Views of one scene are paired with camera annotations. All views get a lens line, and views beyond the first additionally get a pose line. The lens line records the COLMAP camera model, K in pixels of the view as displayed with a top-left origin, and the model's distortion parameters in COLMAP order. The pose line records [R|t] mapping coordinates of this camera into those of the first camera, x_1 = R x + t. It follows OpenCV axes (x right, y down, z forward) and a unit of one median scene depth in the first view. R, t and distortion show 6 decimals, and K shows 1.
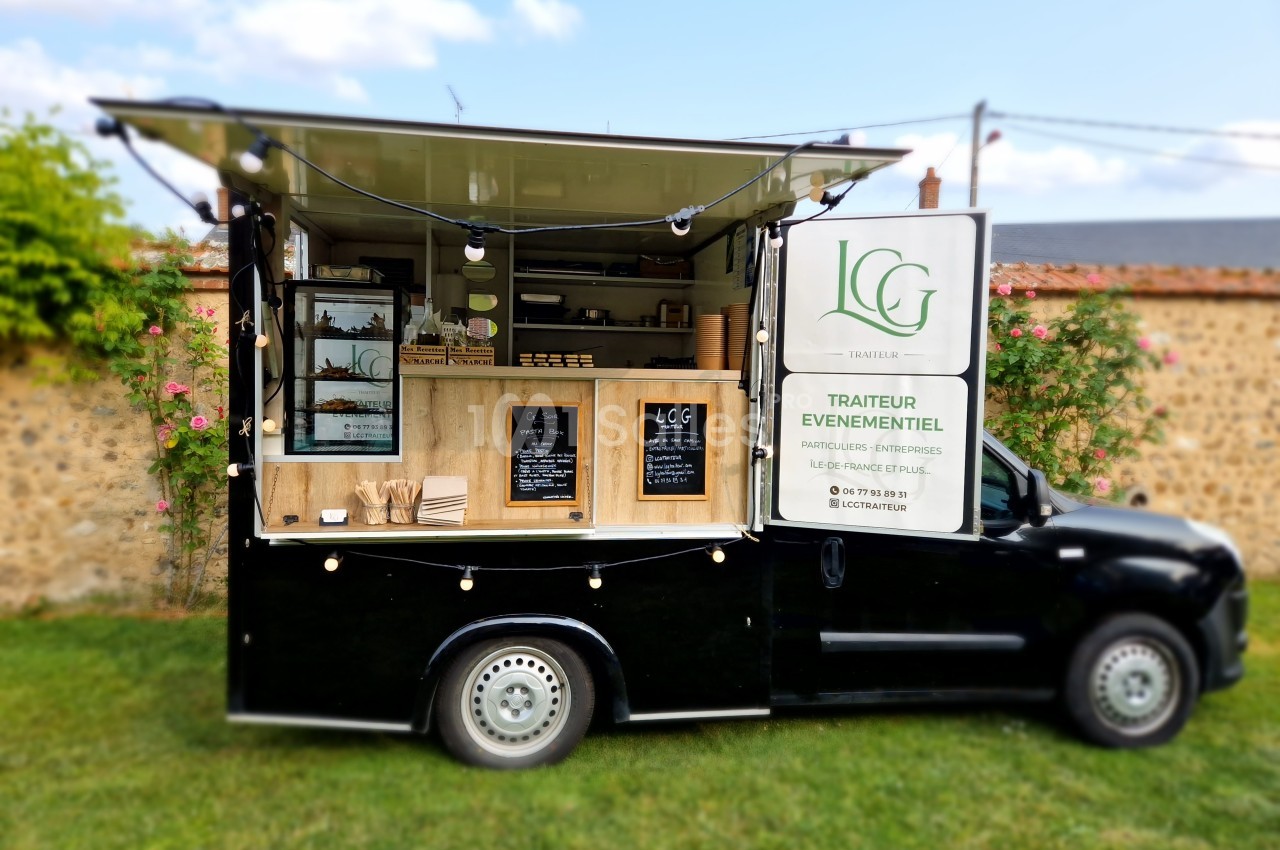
lens RADIAL K [[828.8, 0, 637.5], [0, 828.8, 448.1], [0, 0, 1]] dist [0.081025, -0.064435]
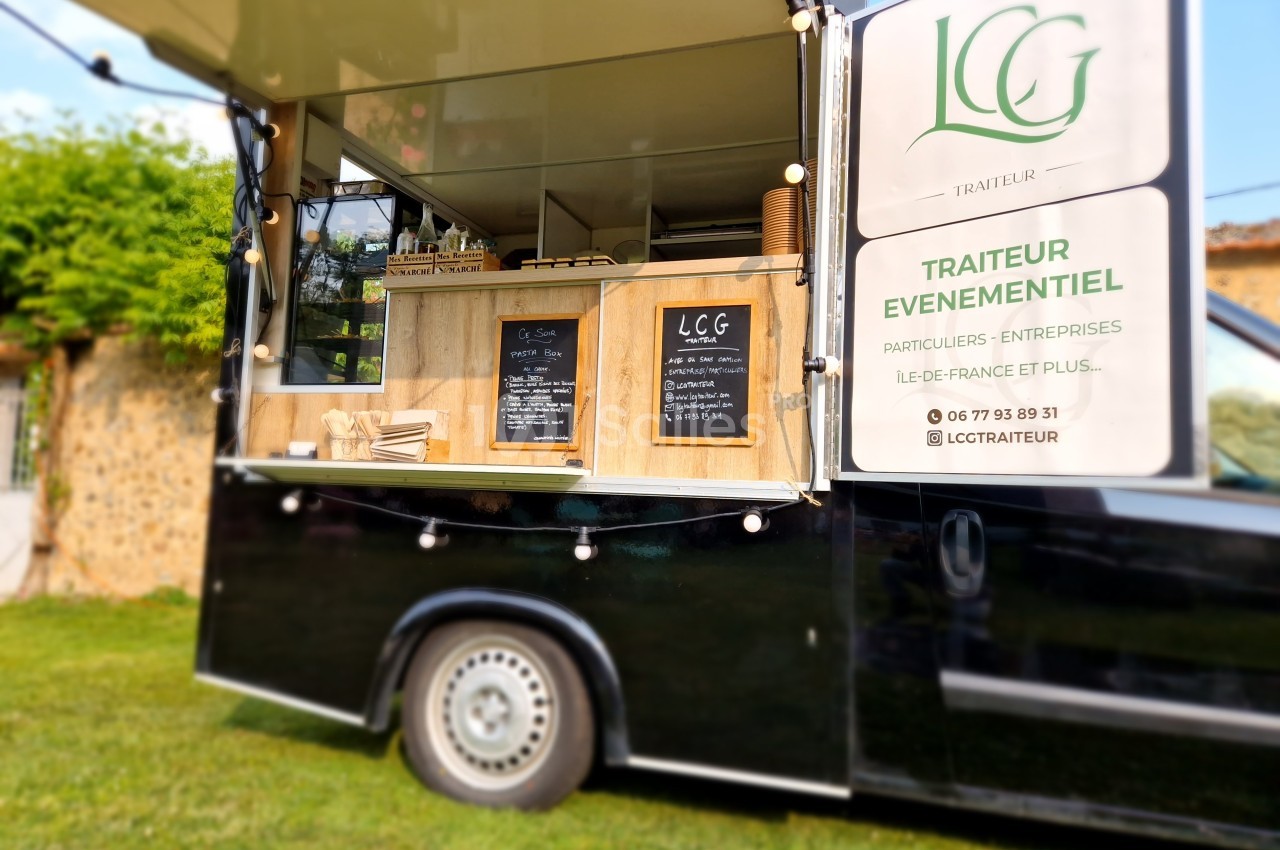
lens RADIAL K [[828.8, 0, 637.5], [0, 828.8, 448.1], [0, 0, 1]] dist [0.081025, -0.064435]
pose [[0.890080, -0.011584, -0.455657, 0.319893], [-0.058246, 0.988591, -0.138910, 0.169342], [0.452067, 0.150181, 0.879250, 0.372946]]
